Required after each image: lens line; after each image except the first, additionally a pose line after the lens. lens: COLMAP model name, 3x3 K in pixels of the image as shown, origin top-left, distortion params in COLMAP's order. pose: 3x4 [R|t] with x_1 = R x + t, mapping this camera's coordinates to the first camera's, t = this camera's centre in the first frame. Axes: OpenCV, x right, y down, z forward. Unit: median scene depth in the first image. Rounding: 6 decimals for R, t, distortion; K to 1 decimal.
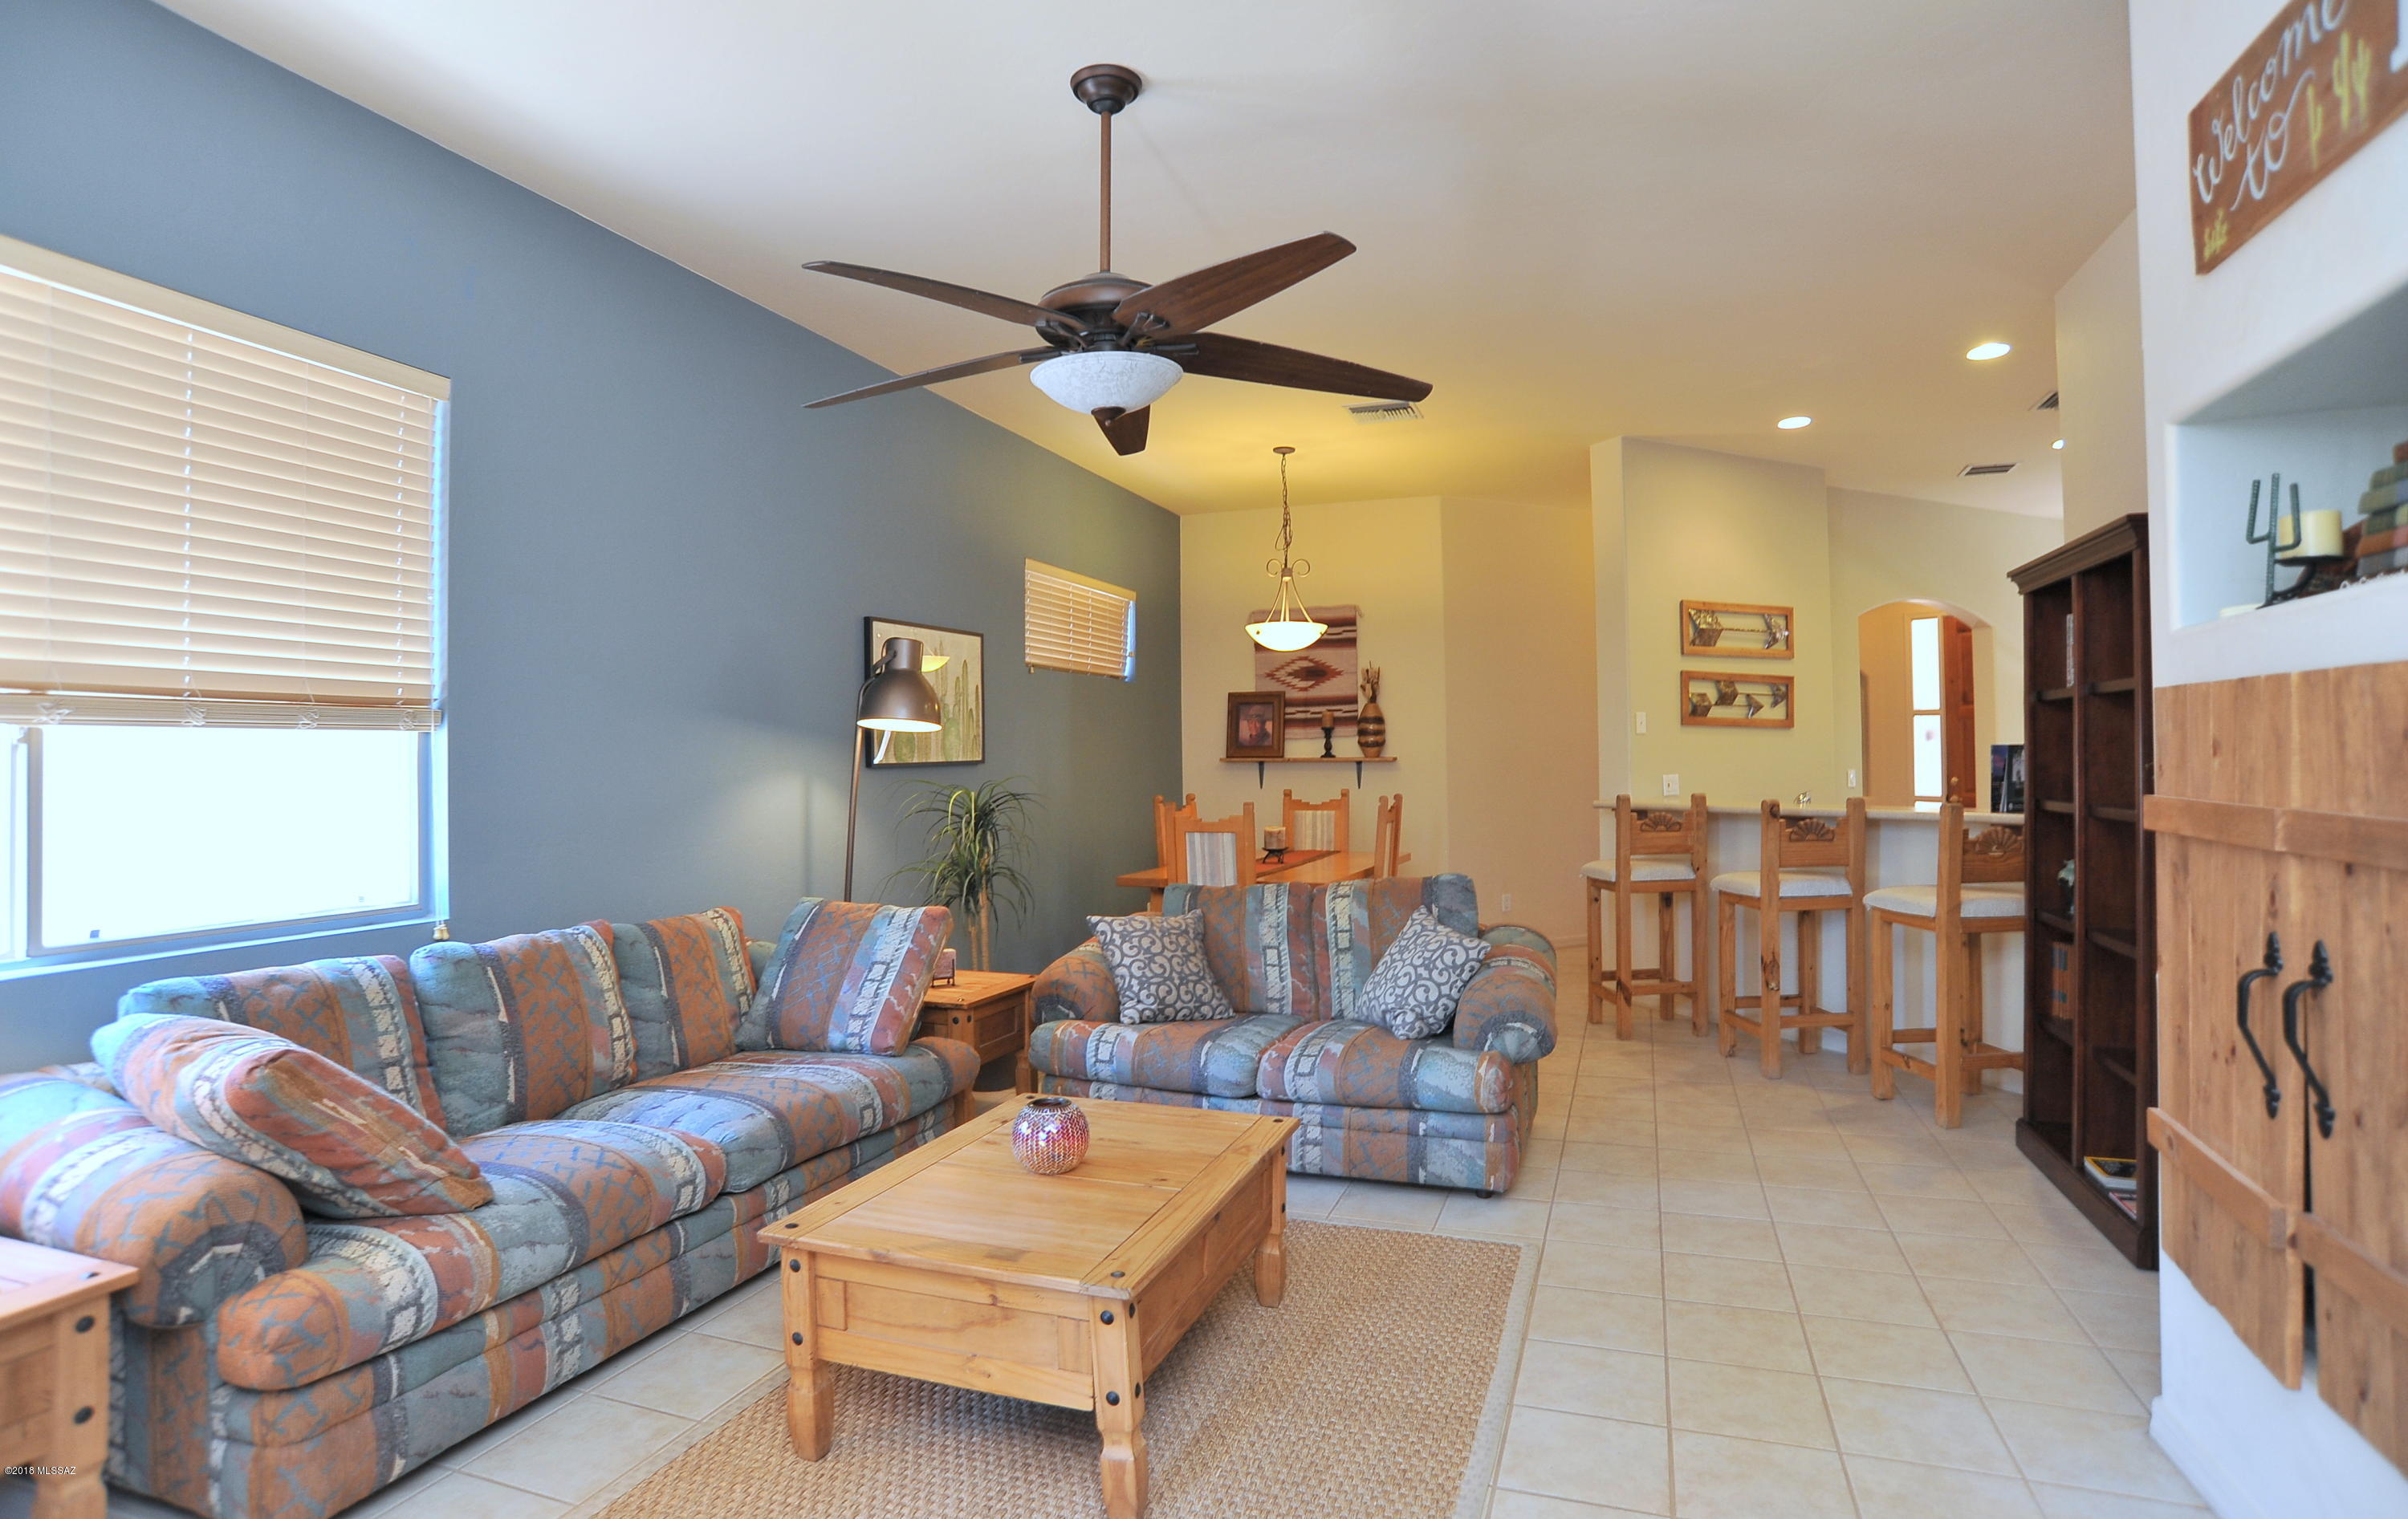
lens RADIAL K [[1227.6, 0, 1204.0], [0, 1227.6, 759.5], [0, 0, 1]] dist [-0.090356, 0.000336]
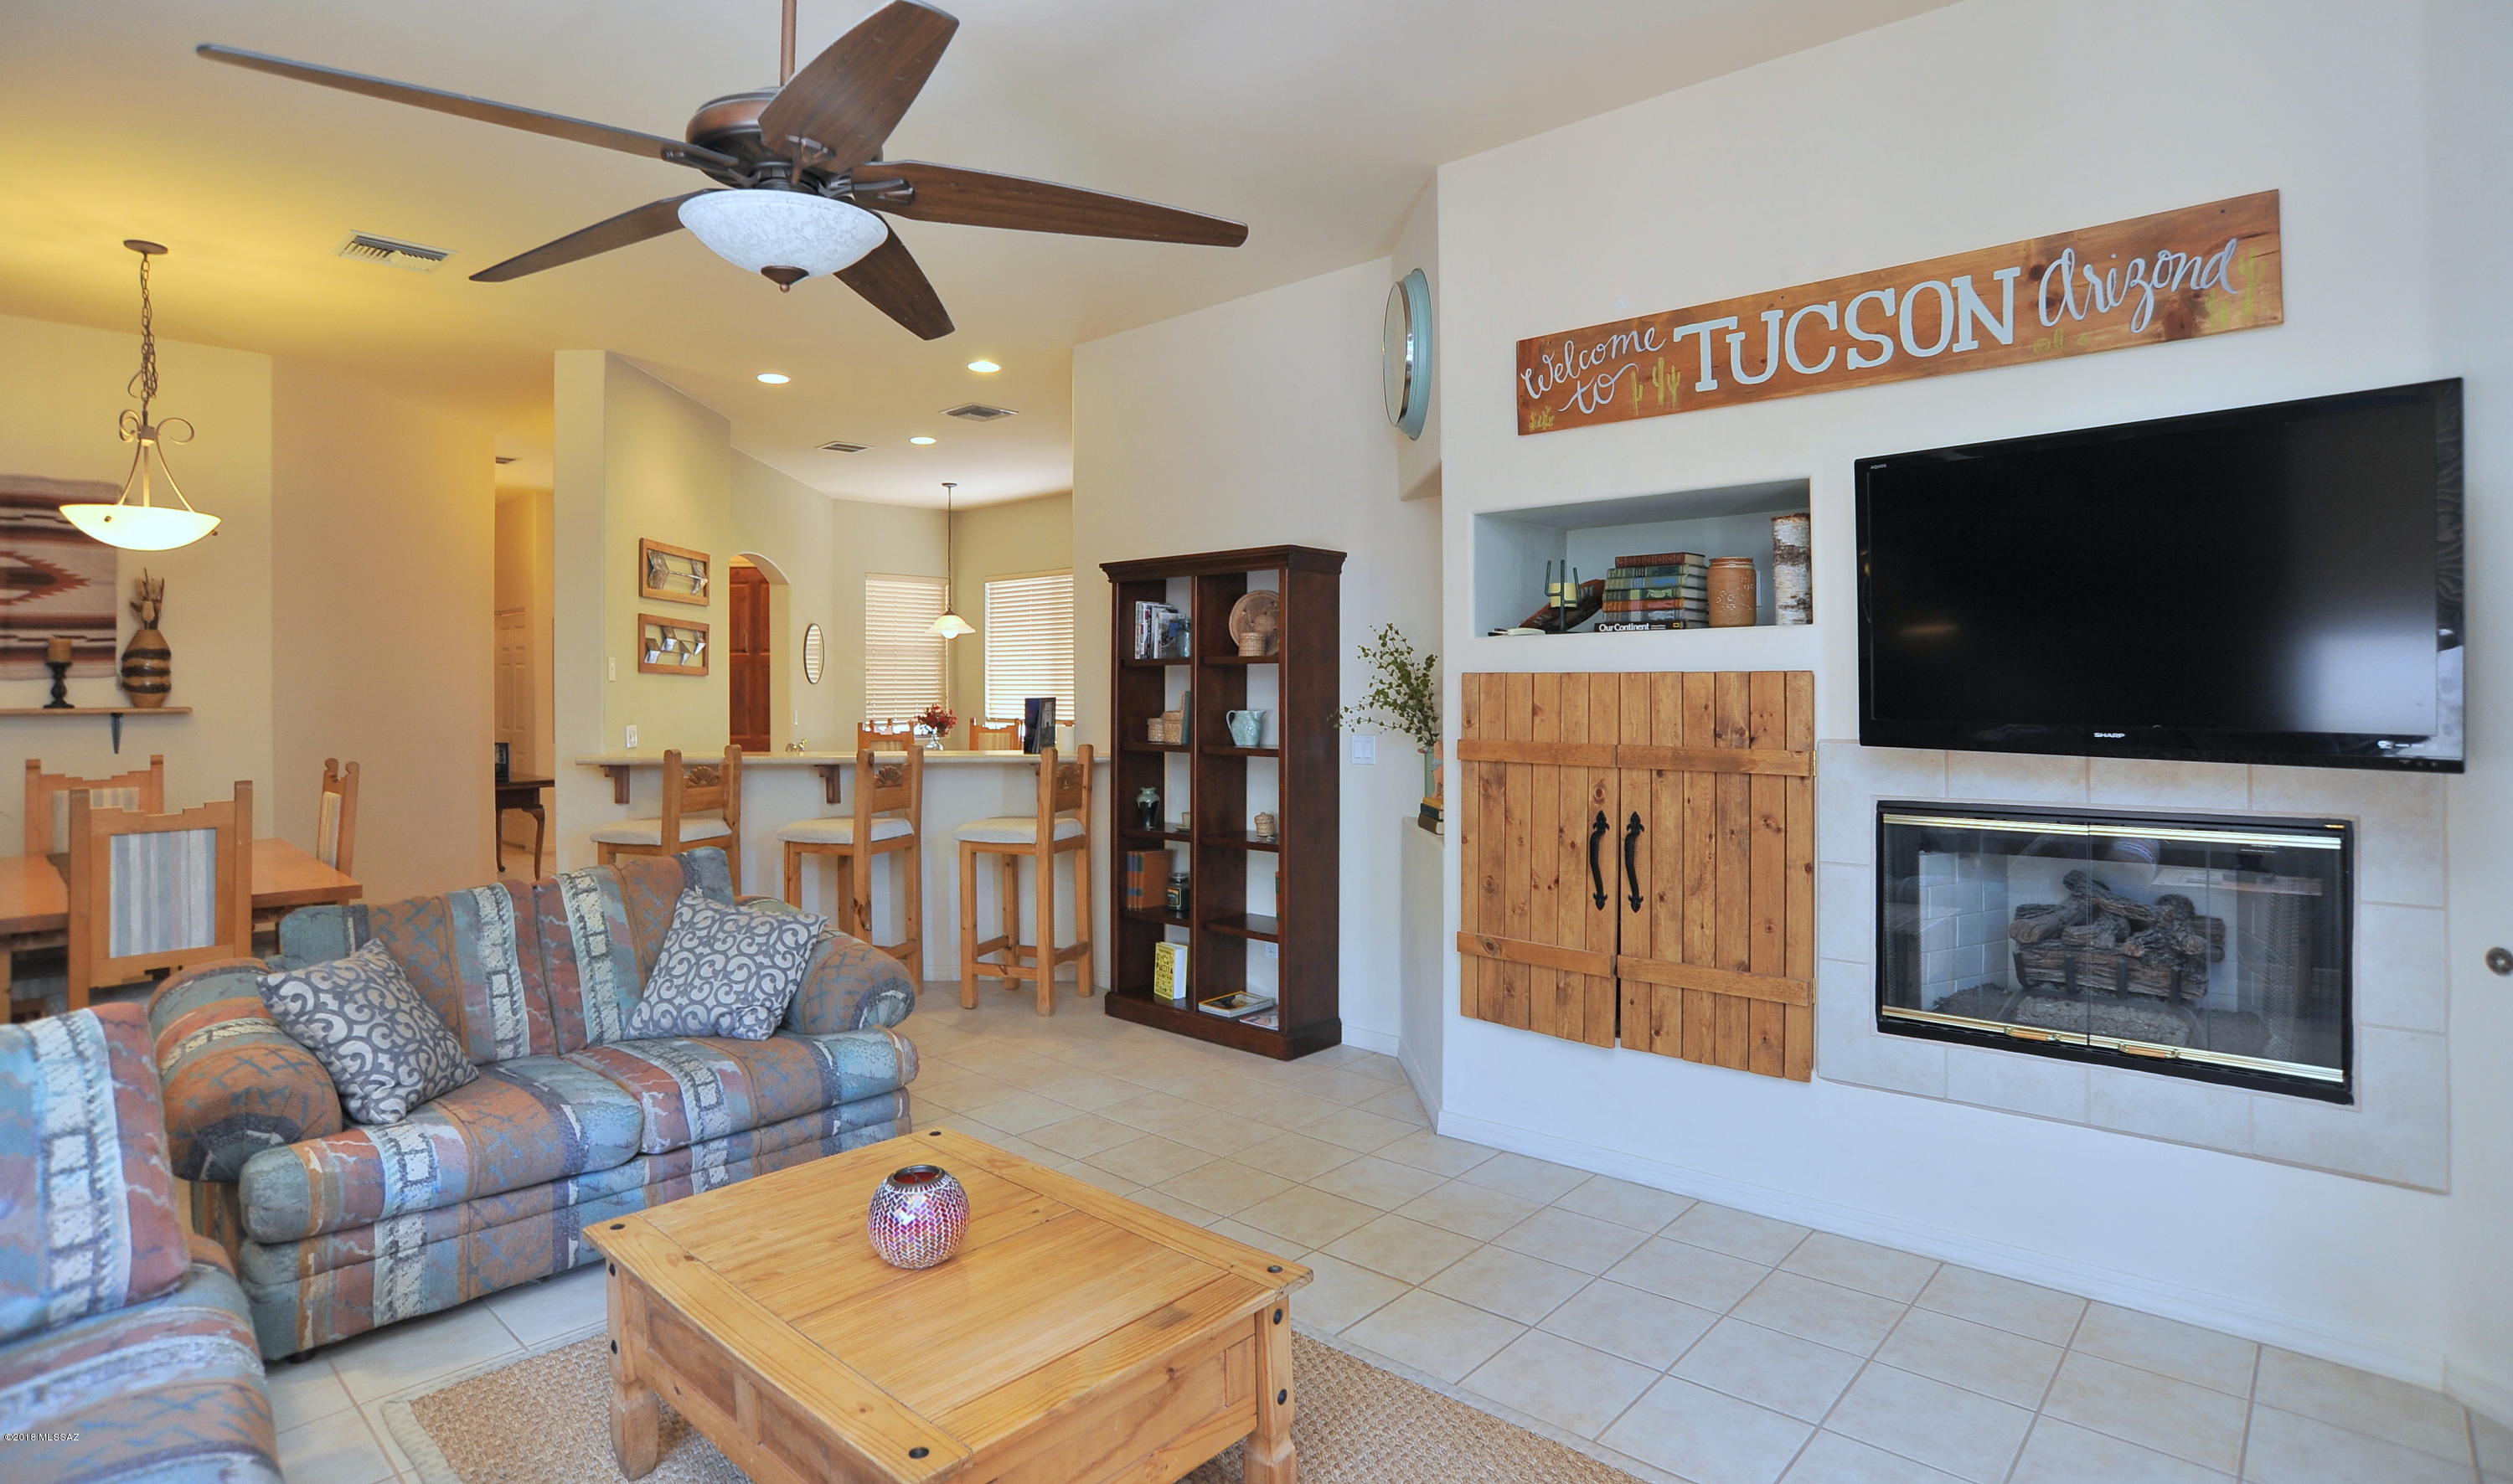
lens RADIAL K [[1272.1, 0, 1256.2], [0, 1272.1, 675.4], [0, 0, 1]] dist [-0.101374, 0.045698]
pose [[0.381865, 0.014596, 0.924103, -0.303995], [0.001323, 0.999866, -0.016339, -0.009353], [-0.924217, 0.007462, 0.381795, 0.190322]]
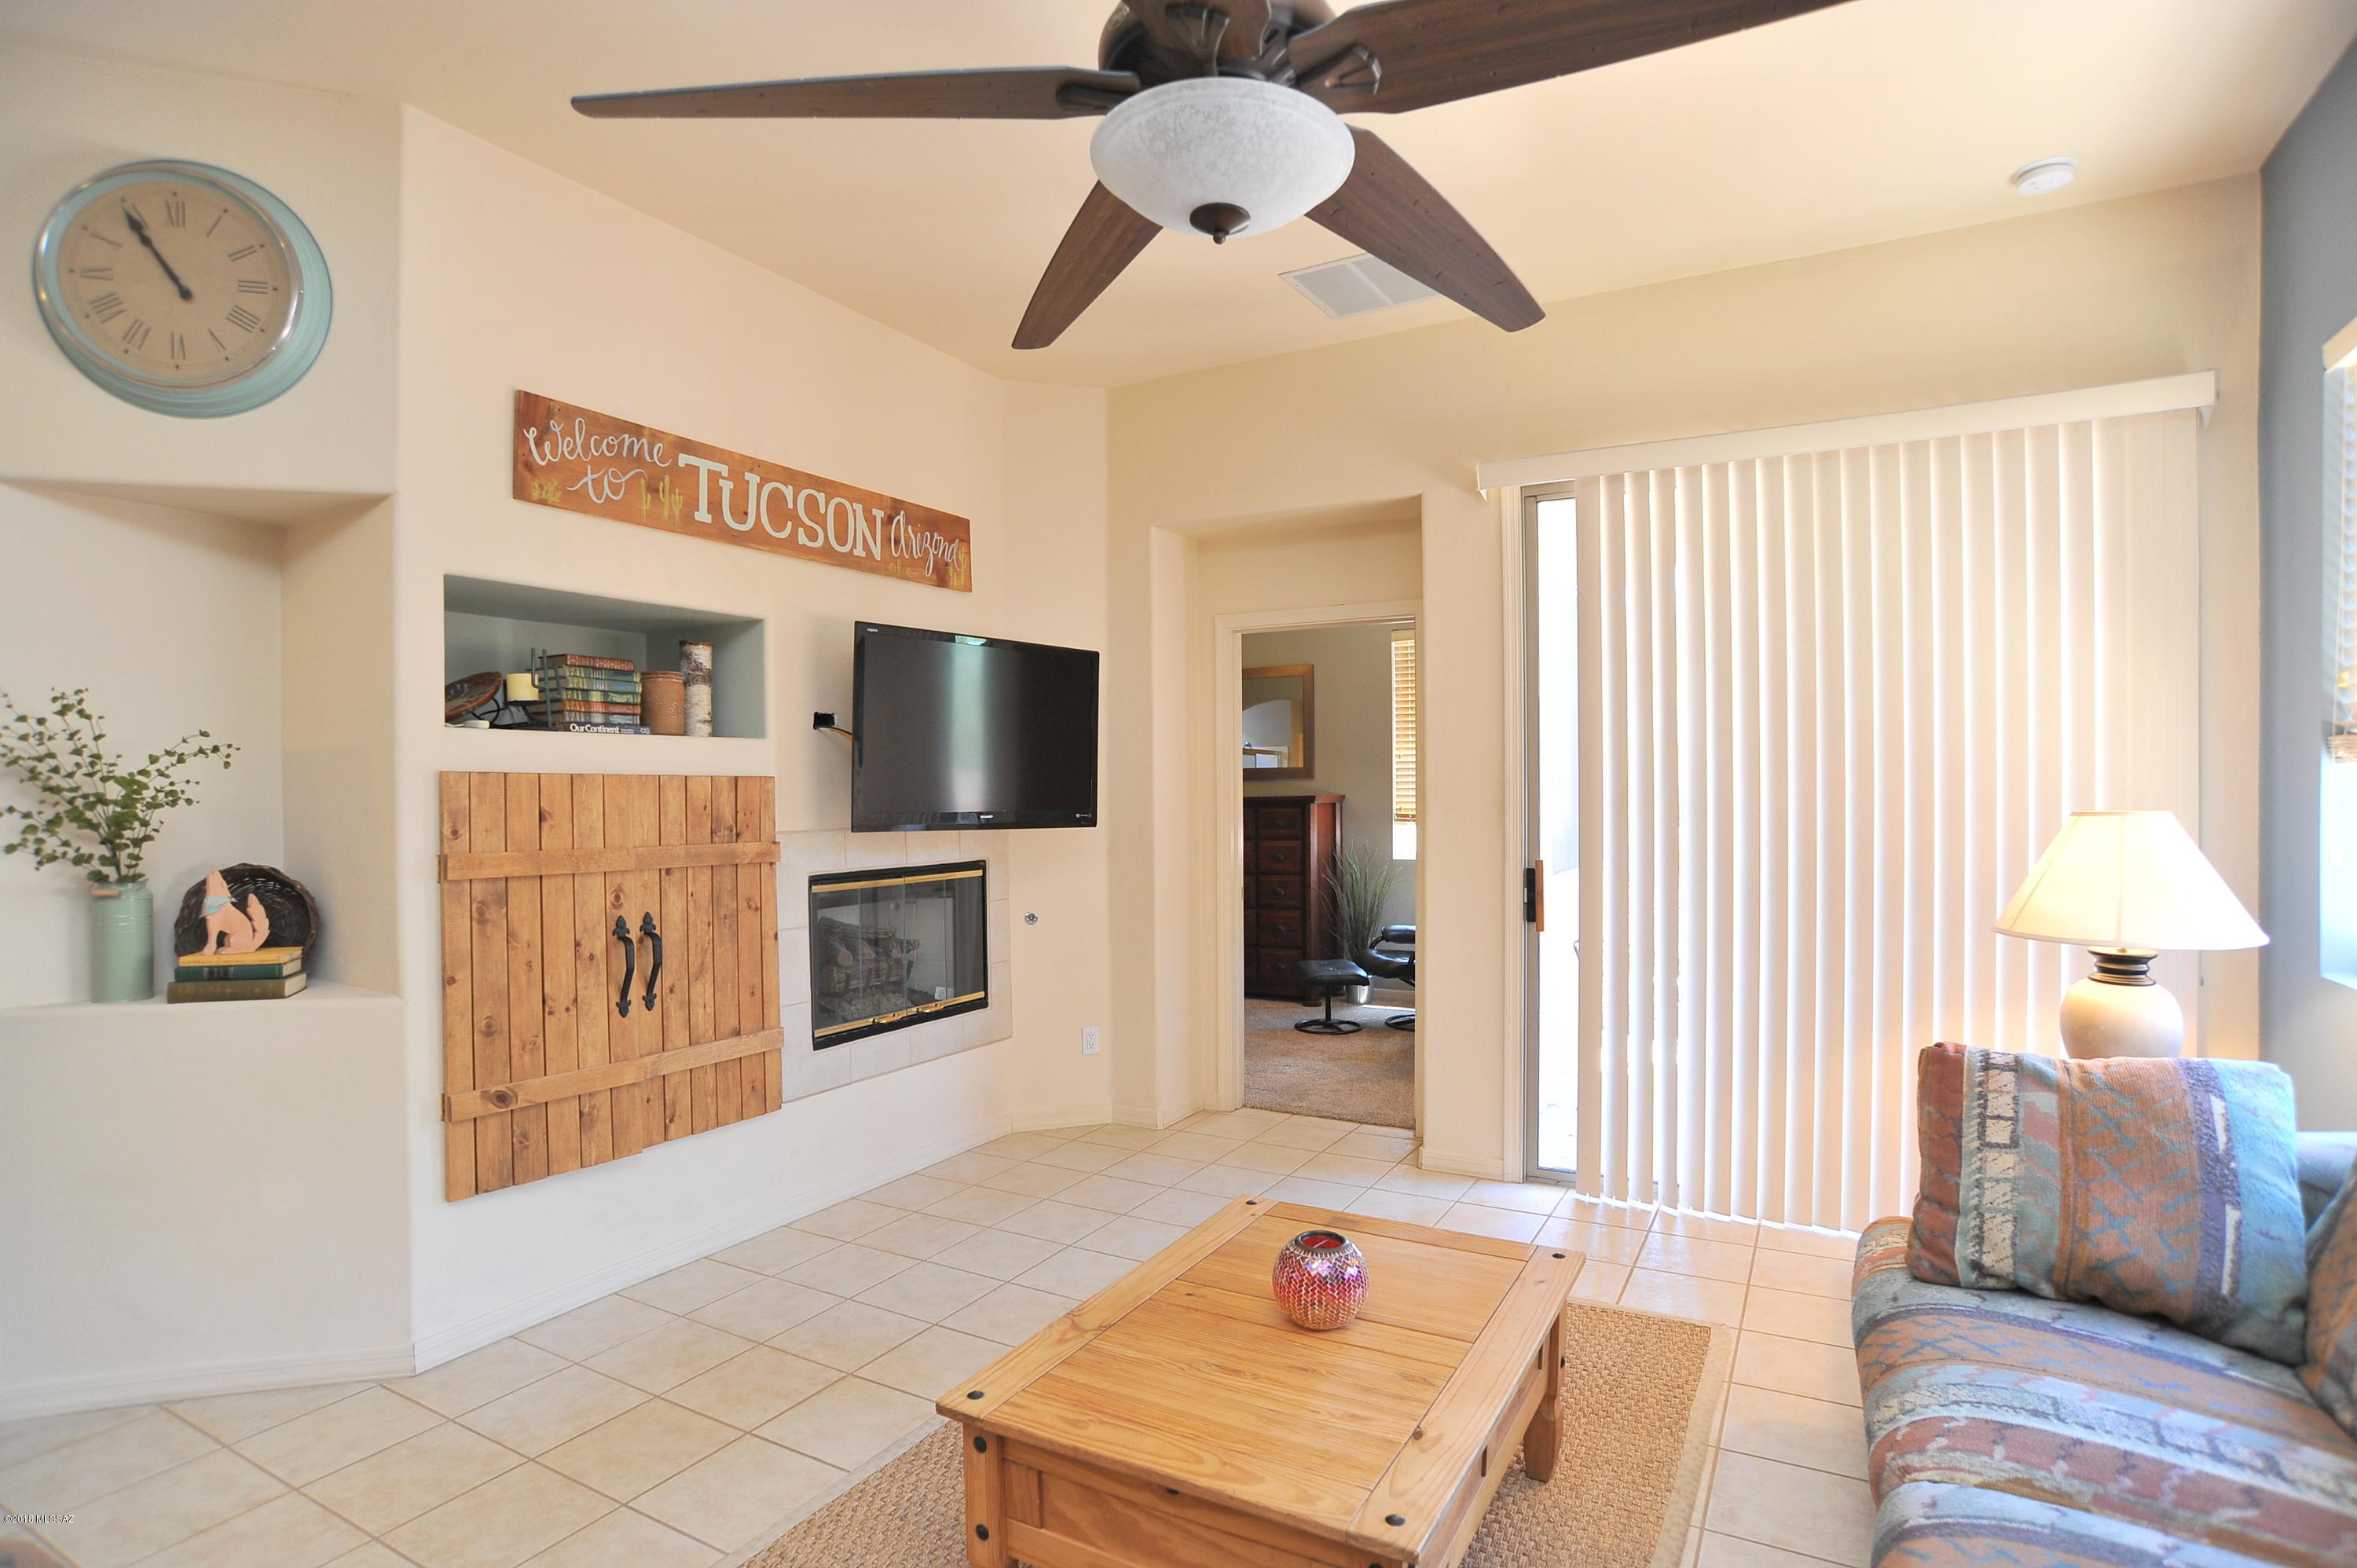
lens RADIAL K [[1188.2, 0, 1174.0], [0, 1188.2, 810.8], [0, 0, 1]] dist [-0.094997, 0.042545]
pose [[-0.984158, 0.017462, 0.176434, -0.069503], [0.019718, 0.999745, 0.011045, -0.005024], [-0.176196, 0.014349, -0.984251, 0.683329]]
